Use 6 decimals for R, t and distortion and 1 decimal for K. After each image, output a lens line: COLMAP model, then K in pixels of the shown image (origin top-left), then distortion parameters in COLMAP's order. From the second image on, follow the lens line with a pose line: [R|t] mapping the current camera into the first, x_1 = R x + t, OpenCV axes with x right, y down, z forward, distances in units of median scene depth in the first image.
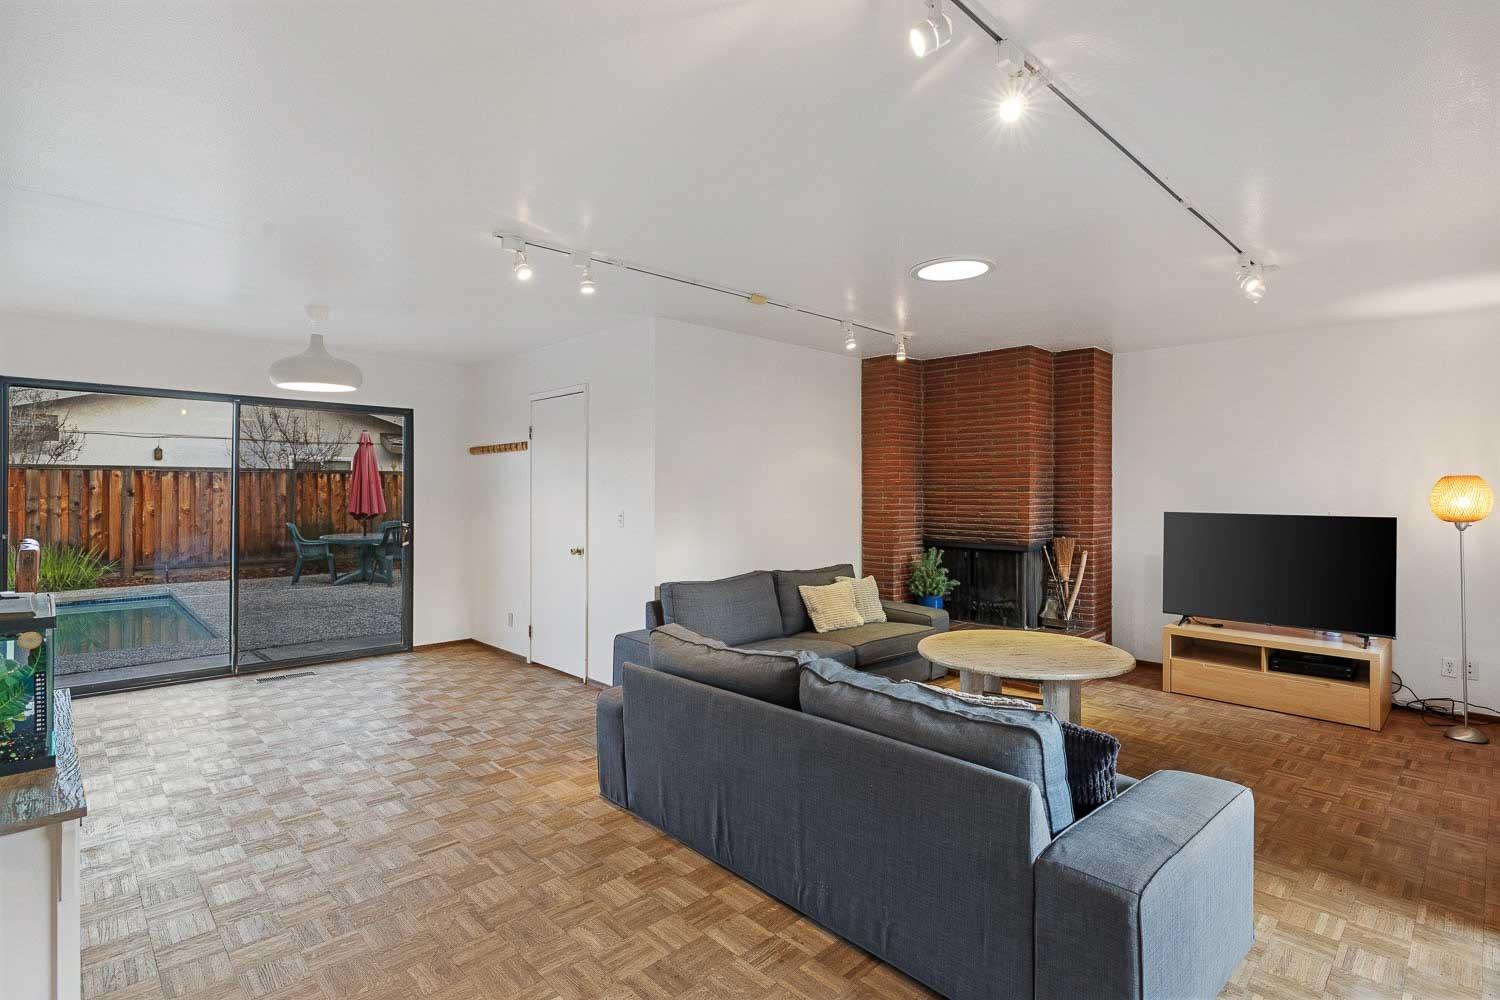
lens RADIAL K [[707.7, 0, 746.1], [0, 707.7, 492.7], [0, 0, 1]] dist [-0.005132, -0.000216]
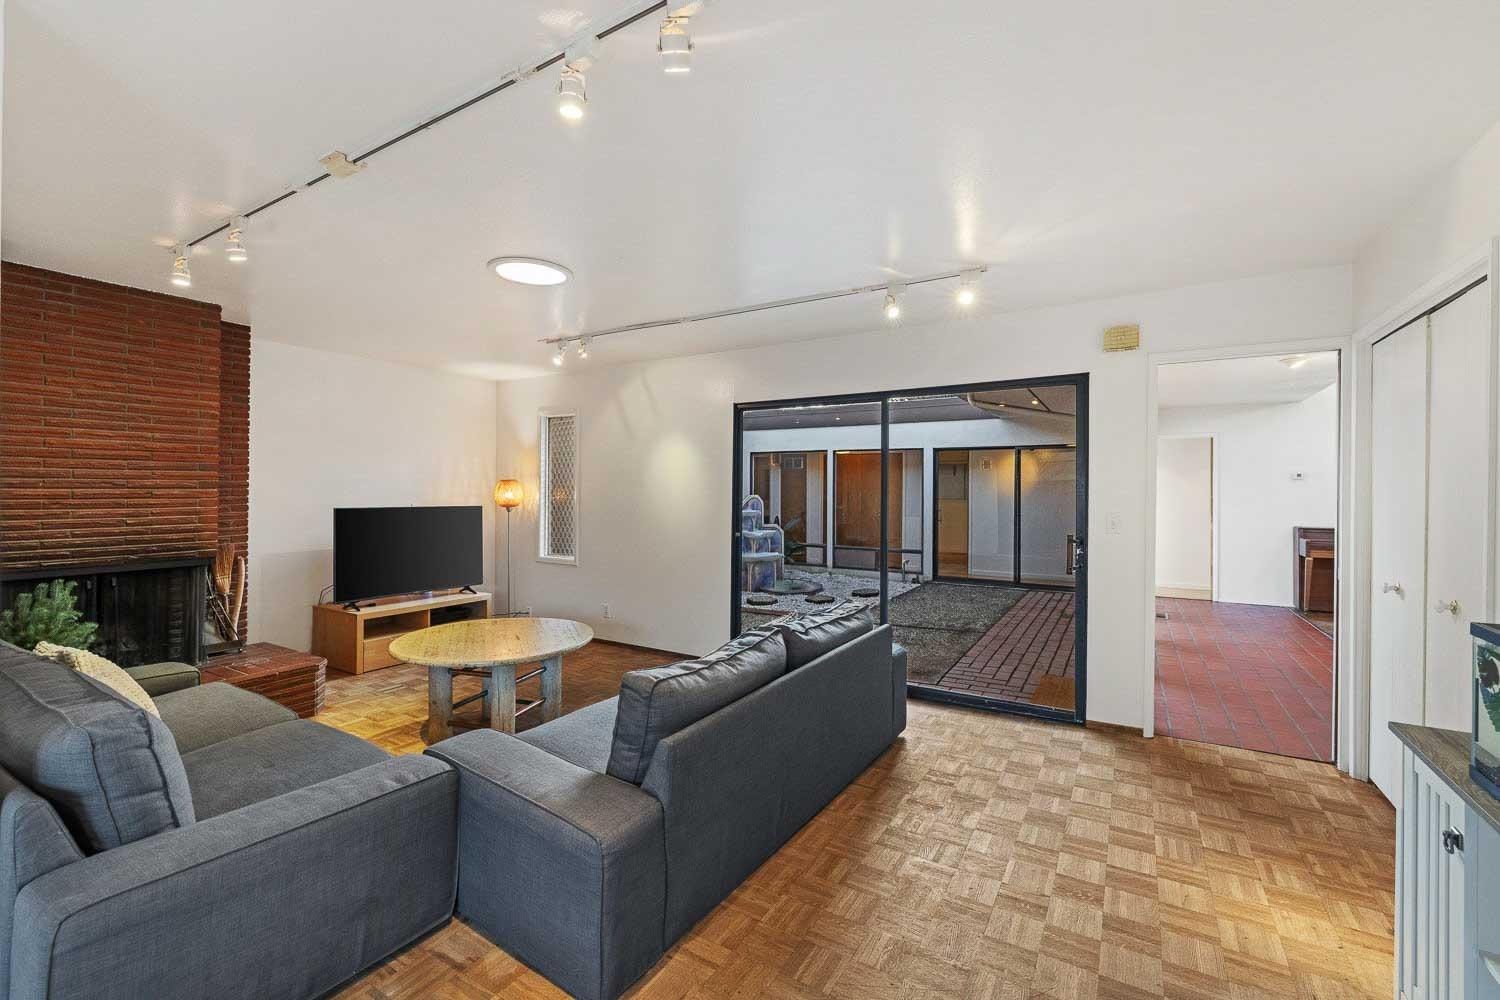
lens RADIAL K [[626.0, 0, 747.2], [0, 626.0, 492.2], [0, 0, 1]] dist [-0.001181, 0.000605]
pose [[-0.239883, -0.006455, 0.970780, -0.416474], [-0.001078, 0.999979, 0.006383, -0.002522], [-0.970801, 0.000484, -0.239885, 0.573937]]
